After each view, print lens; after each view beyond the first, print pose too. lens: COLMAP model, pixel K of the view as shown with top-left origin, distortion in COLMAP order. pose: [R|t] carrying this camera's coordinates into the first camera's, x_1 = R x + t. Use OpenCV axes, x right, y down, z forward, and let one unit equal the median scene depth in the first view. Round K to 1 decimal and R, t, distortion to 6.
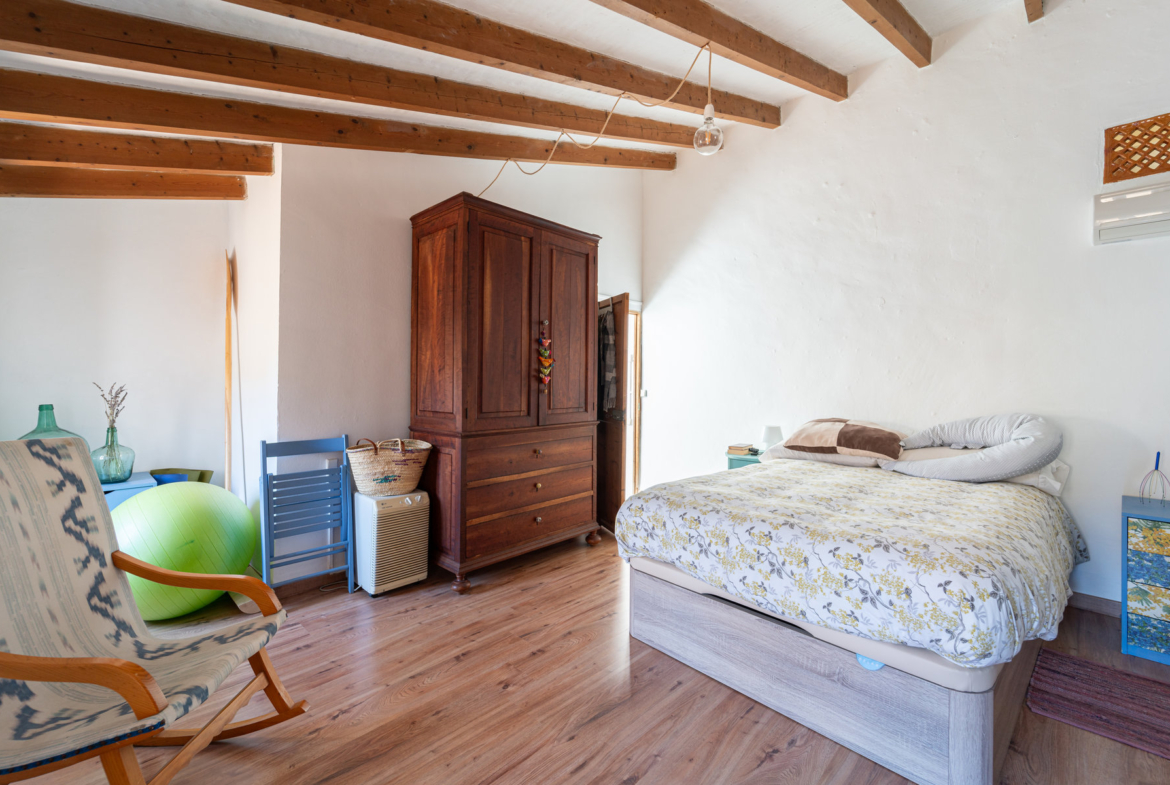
lens RADIAL K [[491.8, 0, 578.7], [0, 491.8, 388.5], [0, 0, 1]] dist [0.000119, -0.000227]
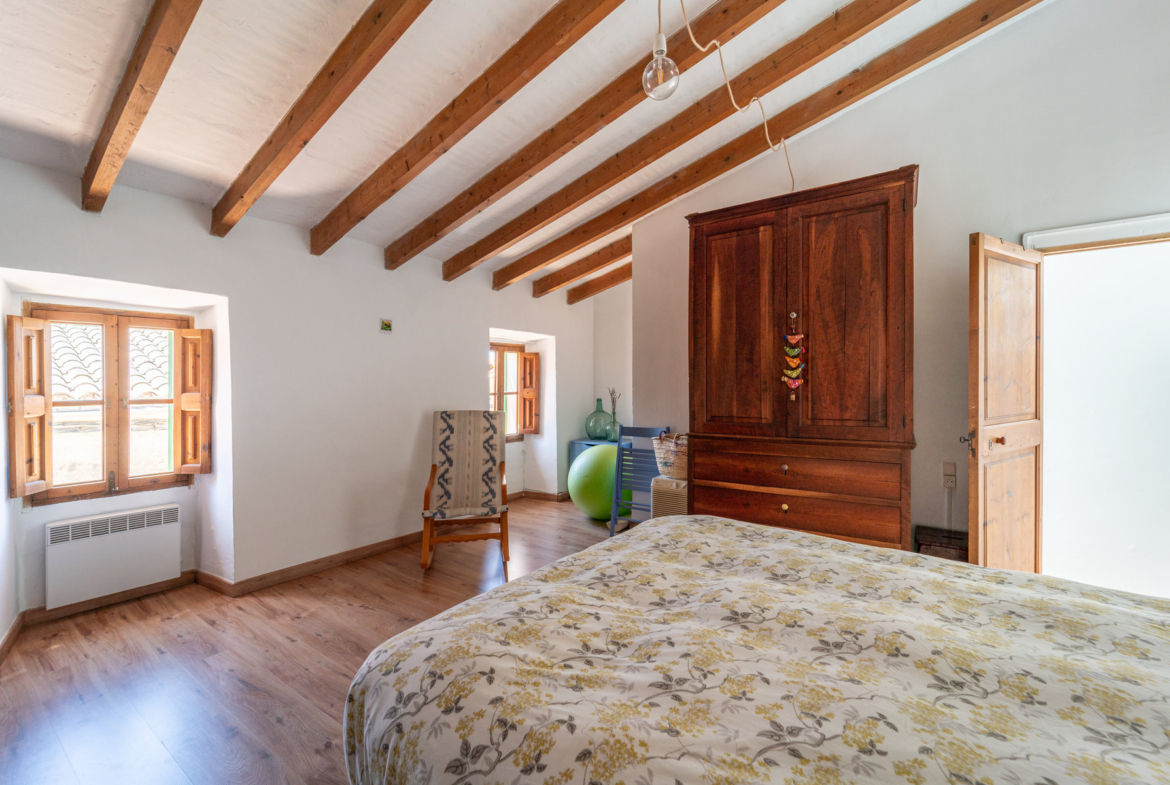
lens RADIAL K [[491.8, 0, 578.7], [0, 491.8, 388.5], [0, 0, 1]] dist [0.000119, -0.000227]
pose [[0.148209, 0.000165, -0.988956, 0.840033], [-0.005524, 0.999985, -0.000661, -0.007323], [0.988941, 0.005561, 0.148208, 0.606774]]
